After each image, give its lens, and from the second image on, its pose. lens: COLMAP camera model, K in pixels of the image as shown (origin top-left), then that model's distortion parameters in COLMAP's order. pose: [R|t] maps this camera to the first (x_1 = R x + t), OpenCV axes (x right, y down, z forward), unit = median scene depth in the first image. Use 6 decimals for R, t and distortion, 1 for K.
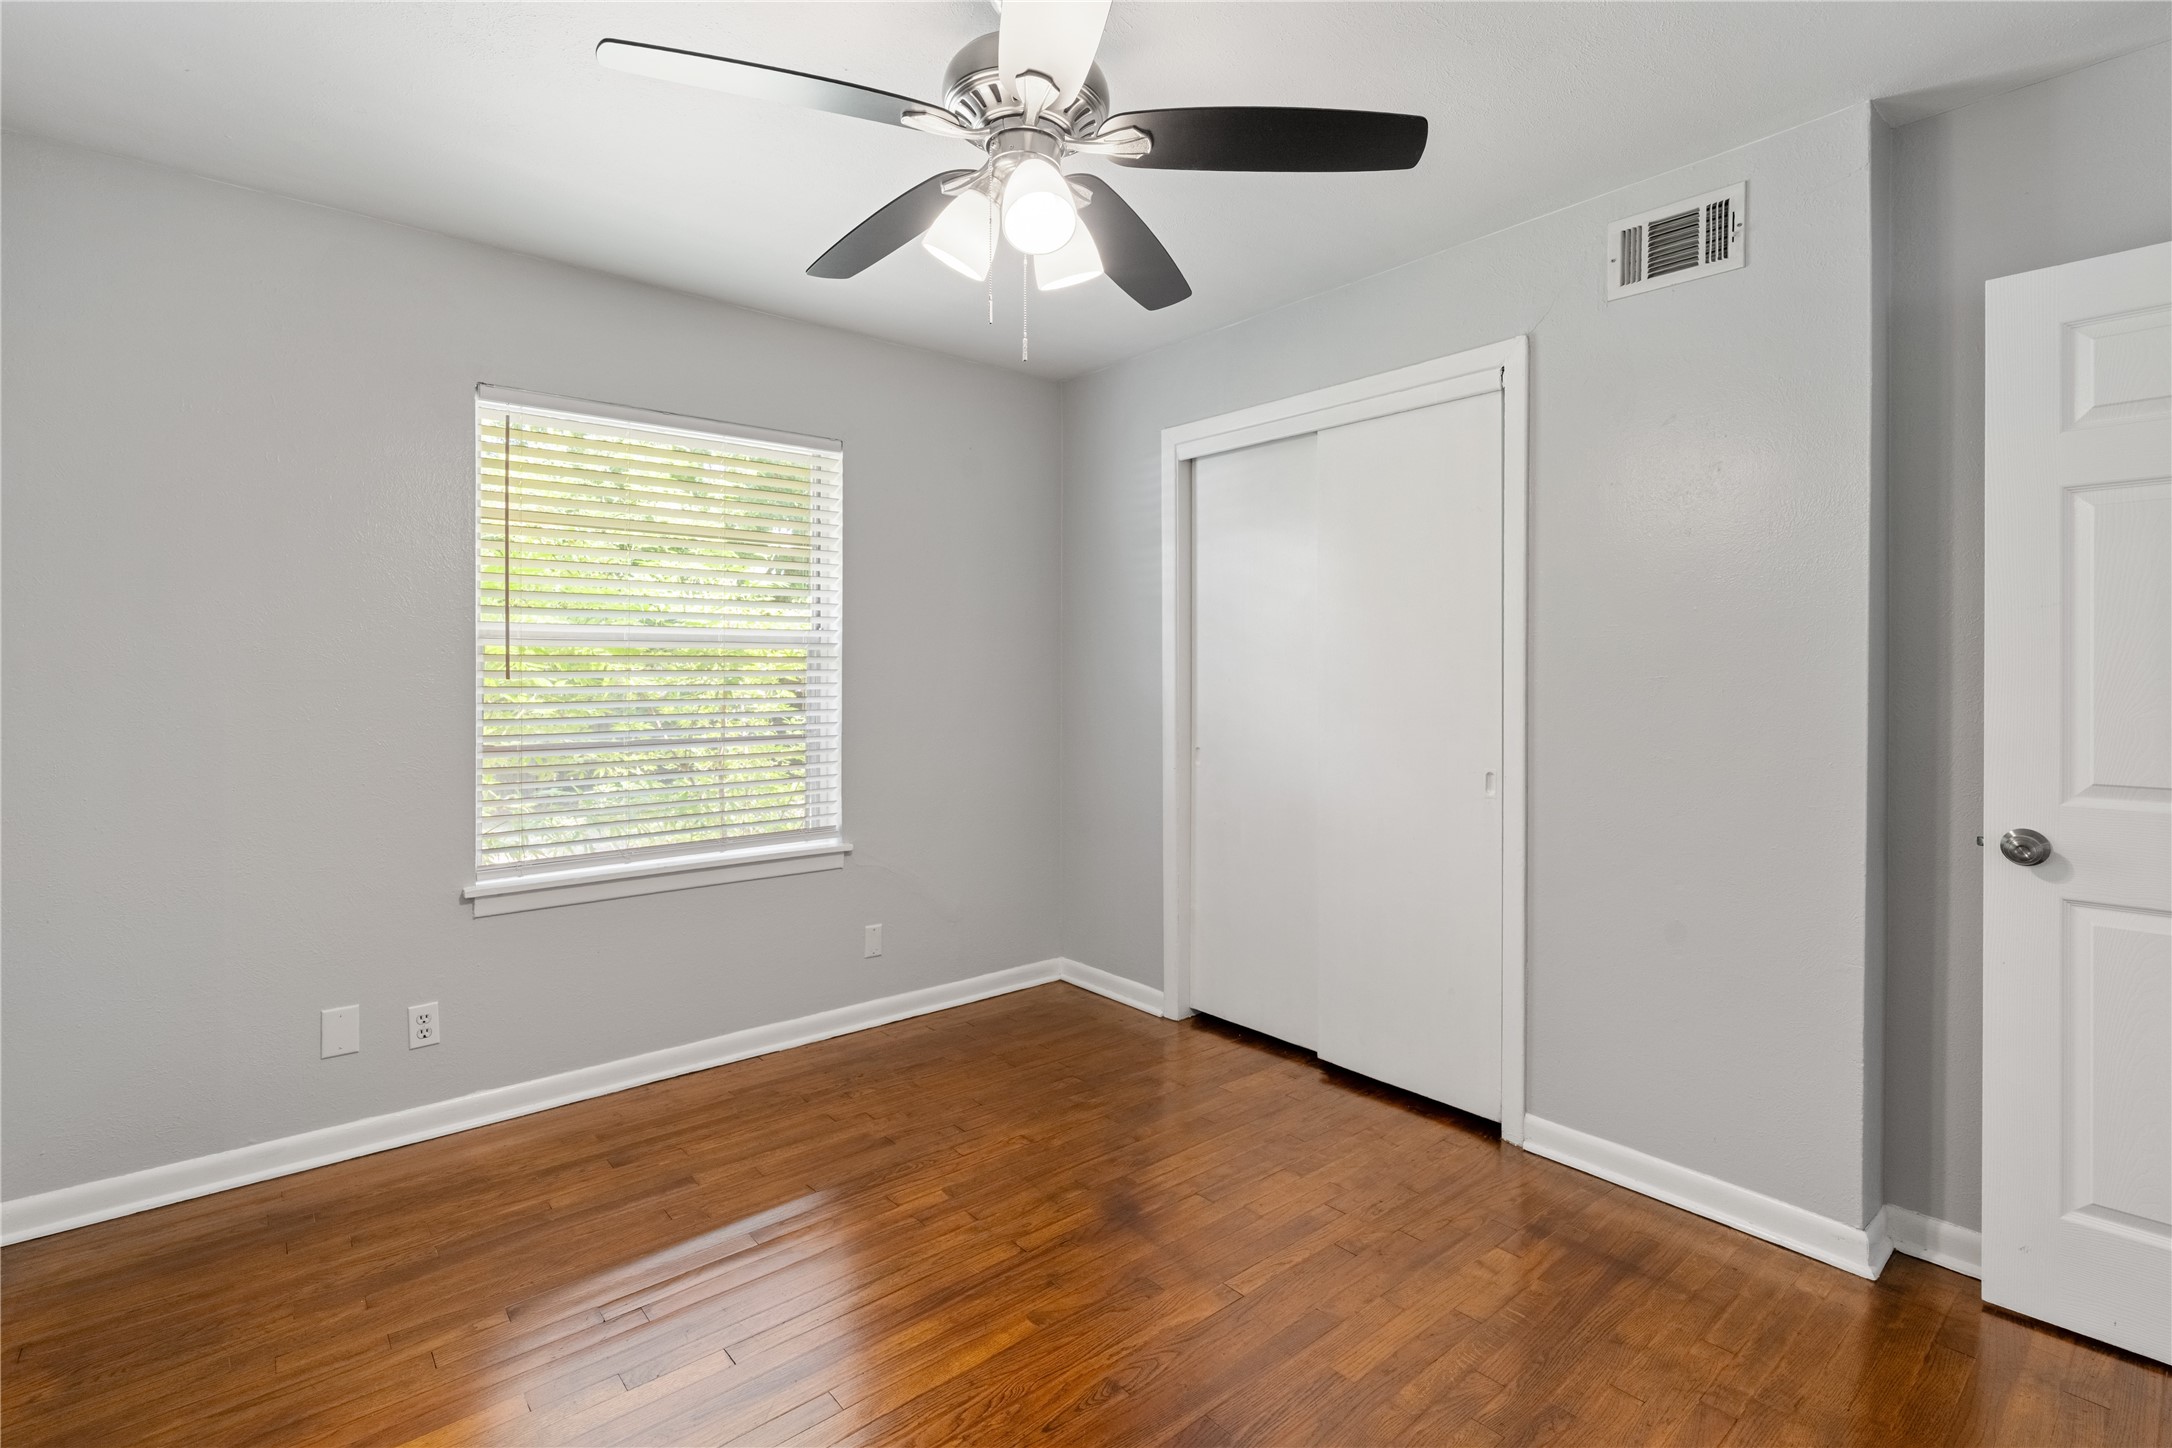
lens RADIAL K [[1015.3, 0, 1080.2], [0, 1015.3, 650.3], [0, 0, 1]] dist [0.000923, 0.001264]
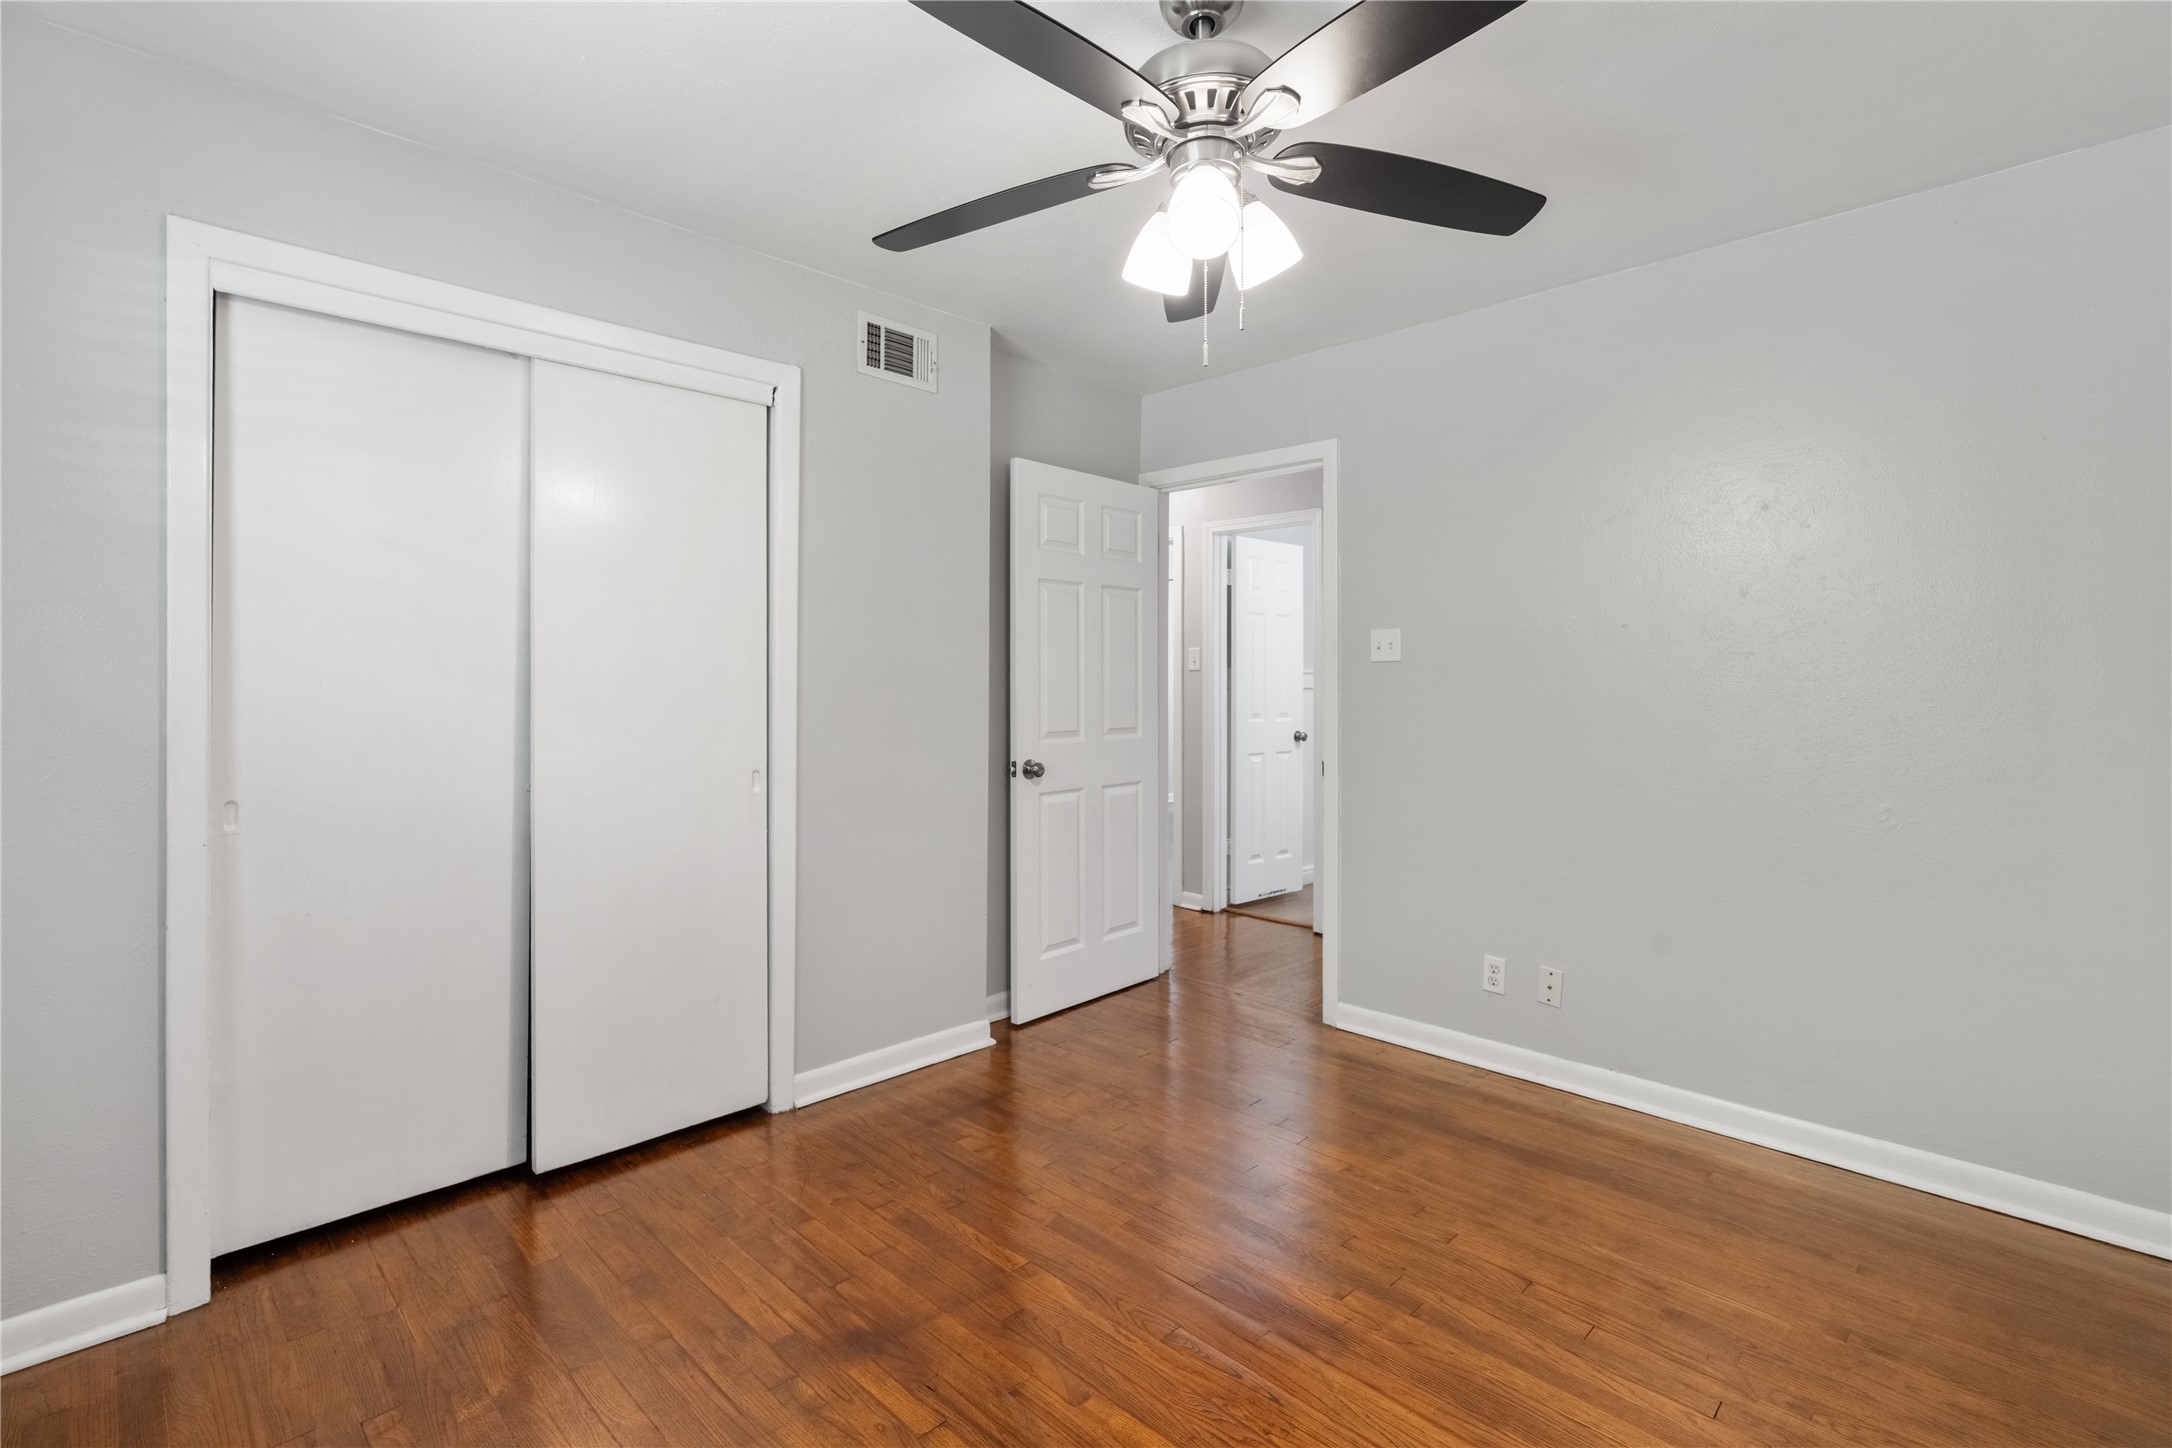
lens RADIAL K [[1015.3, 0, 1080.2], [0, 1015.3, 650.3], [0, 0, 1]] dist [0.000923, 0.001264]
pose [[-0.089375, 0.025309, 0.995676, -0.710515], [-0.026120, 0.999274, -0.027746, 0.019599], [-0.995655, -0.028487, -0.088649, 0.822878]]
